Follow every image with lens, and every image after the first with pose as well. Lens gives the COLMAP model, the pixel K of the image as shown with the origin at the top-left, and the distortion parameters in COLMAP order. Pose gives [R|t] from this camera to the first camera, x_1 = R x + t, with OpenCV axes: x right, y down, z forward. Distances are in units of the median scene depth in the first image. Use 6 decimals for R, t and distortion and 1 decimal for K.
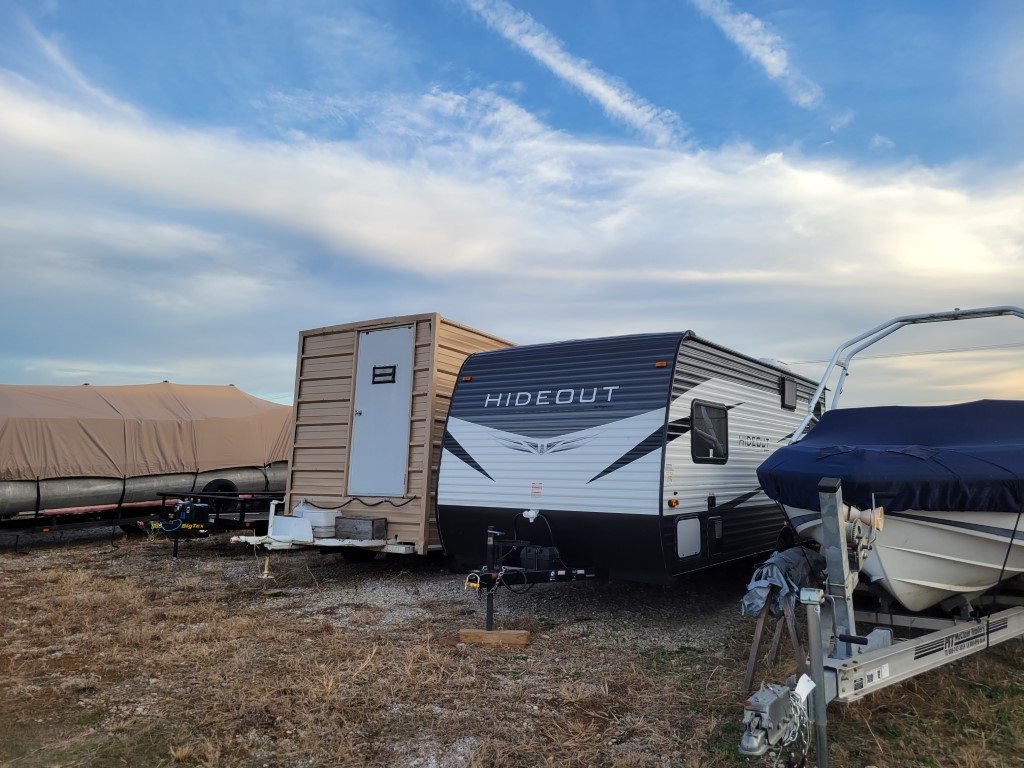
lens RADIAL K [[780.0, 0, 516.1], [0, 780.0, 395.5], [0, 0, 1]] dist [0.073944, -0.050841]
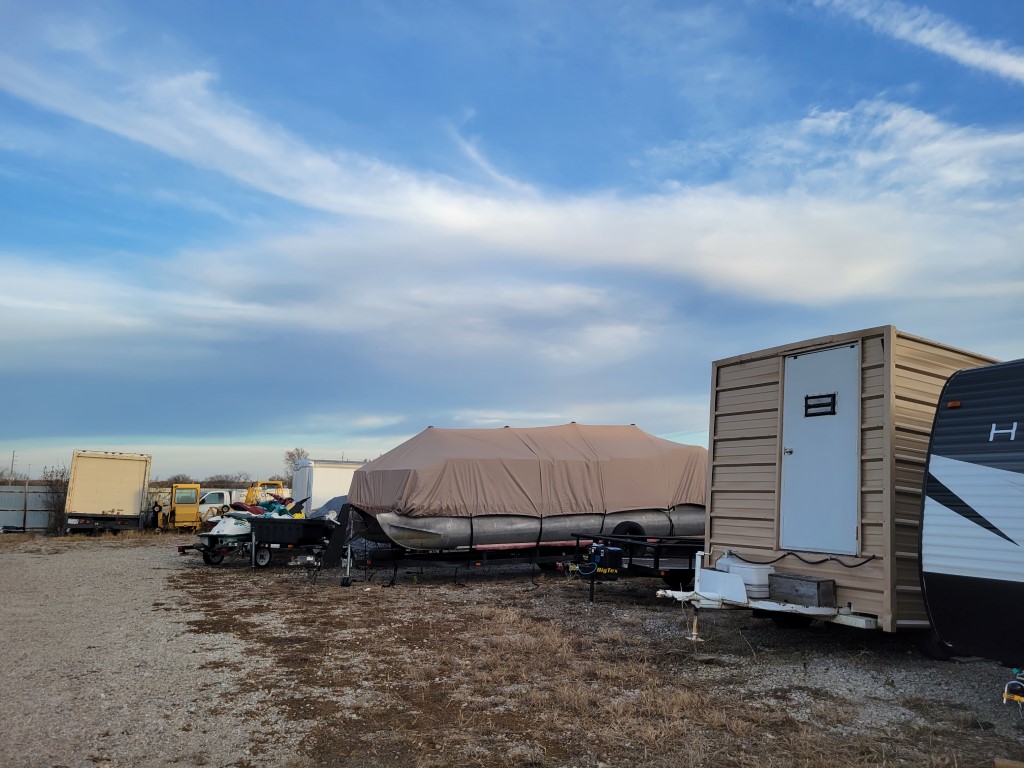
lens RADIAL K [[780.0, 0, 514.5], [0, 780.0, 389.7], [0, 0, 1]] dist [0.073944, -0.050841]
pose [[0.888616, -0.045811, -0.456359, -0.061757], [0.018639, 0.997784, -0.063866, 0.003775], [0.458274, 0.048246, 0.887501, 0.085013]]
